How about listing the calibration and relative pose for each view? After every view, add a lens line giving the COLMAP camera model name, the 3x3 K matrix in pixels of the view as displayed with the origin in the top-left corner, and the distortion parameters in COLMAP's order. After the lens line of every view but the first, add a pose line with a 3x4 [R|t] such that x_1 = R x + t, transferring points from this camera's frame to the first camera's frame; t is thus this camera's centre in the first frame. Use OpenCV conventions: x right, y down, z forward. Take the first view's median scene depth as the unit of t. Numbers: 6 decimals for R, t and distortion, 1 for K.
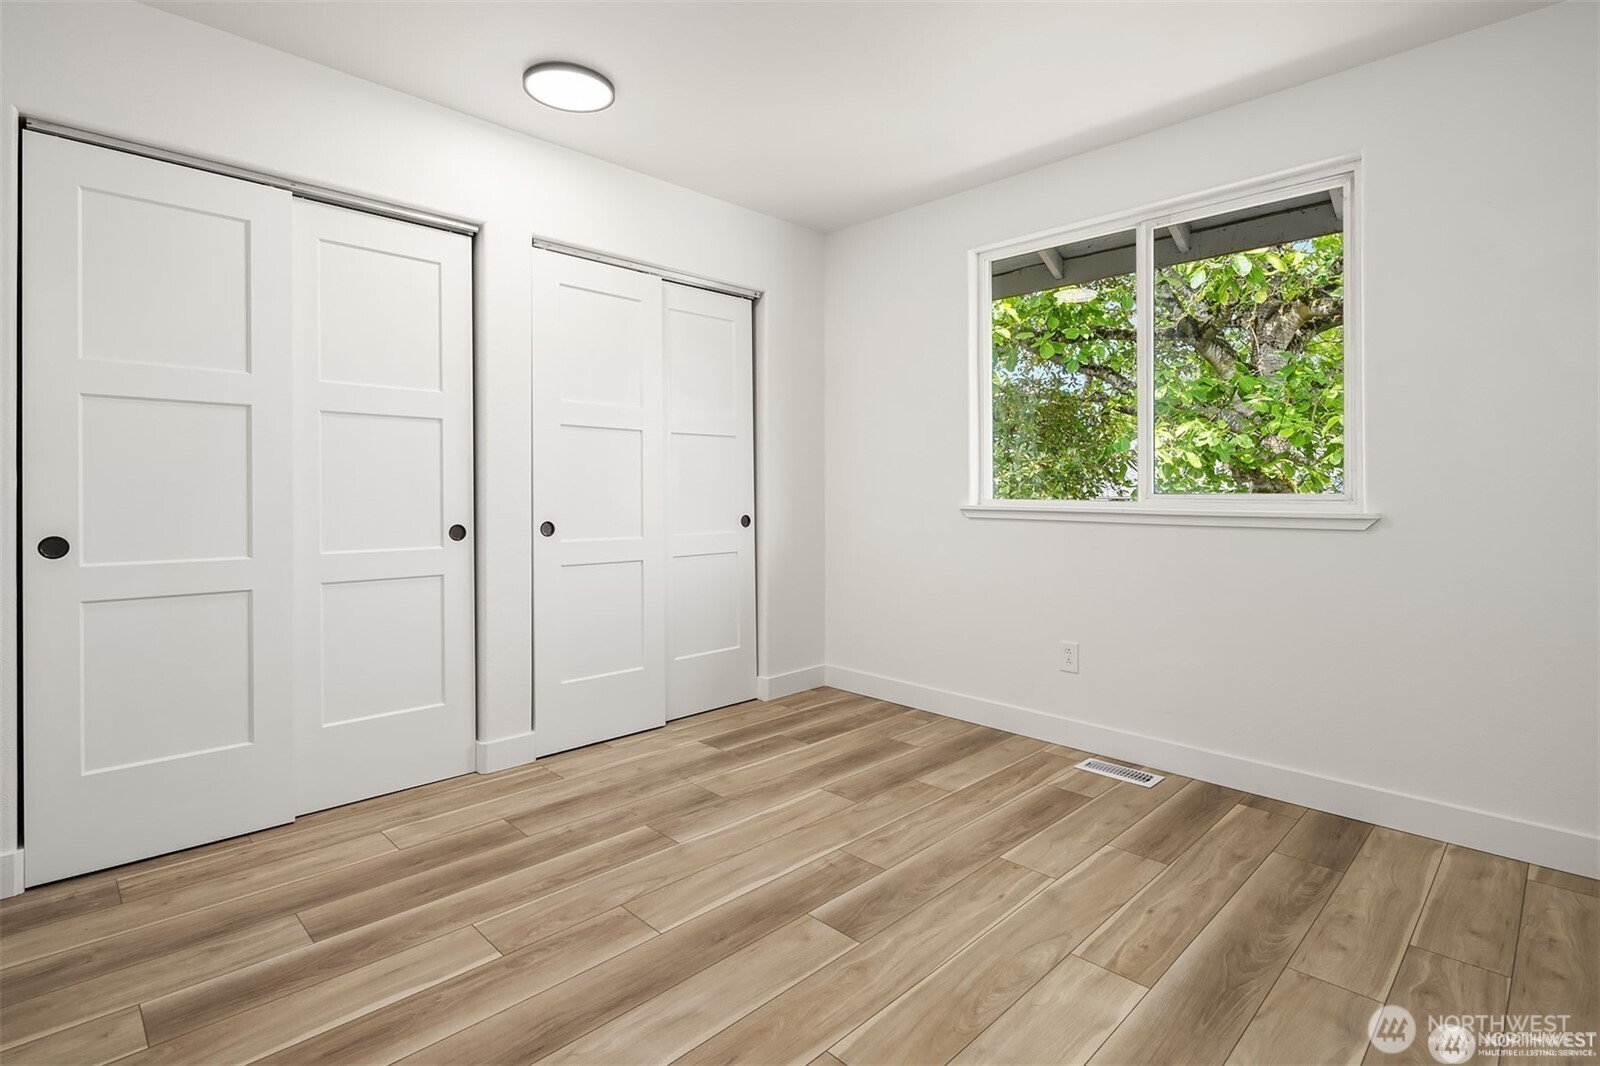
lens RADIAL K [[782.3, 0, 803.2], [0, 782.3, 494.6], [0, 0, 1]] dist [-0.002297, -0.001125]
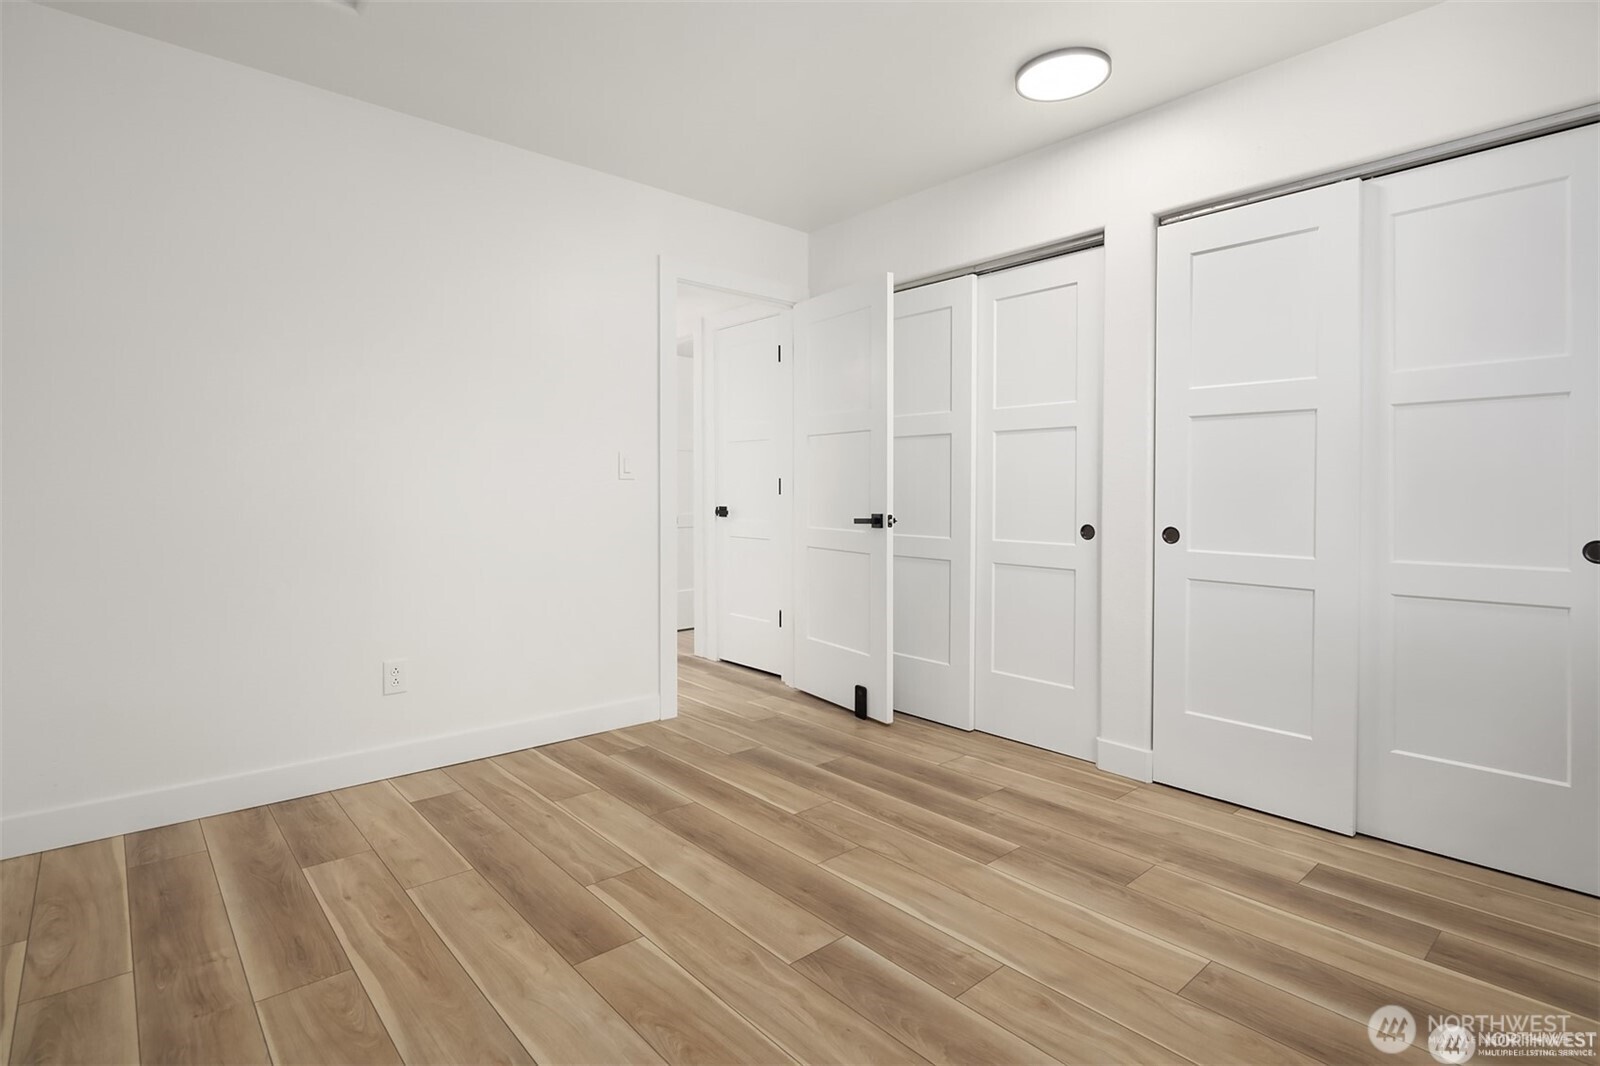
lens RADIAL K [[782.3, 0, 803.2], [0, 782.3, 494.6], [0, 0, 1]] dist [-0.002297, -0.001125]
pose [[-0.056594, 0.001882, -0.998396, 0.765274], [-0.011211, 0.999934, 0.002521, -0.001026], [0.998334, 0.011335, -0.056569, 0.796652]]
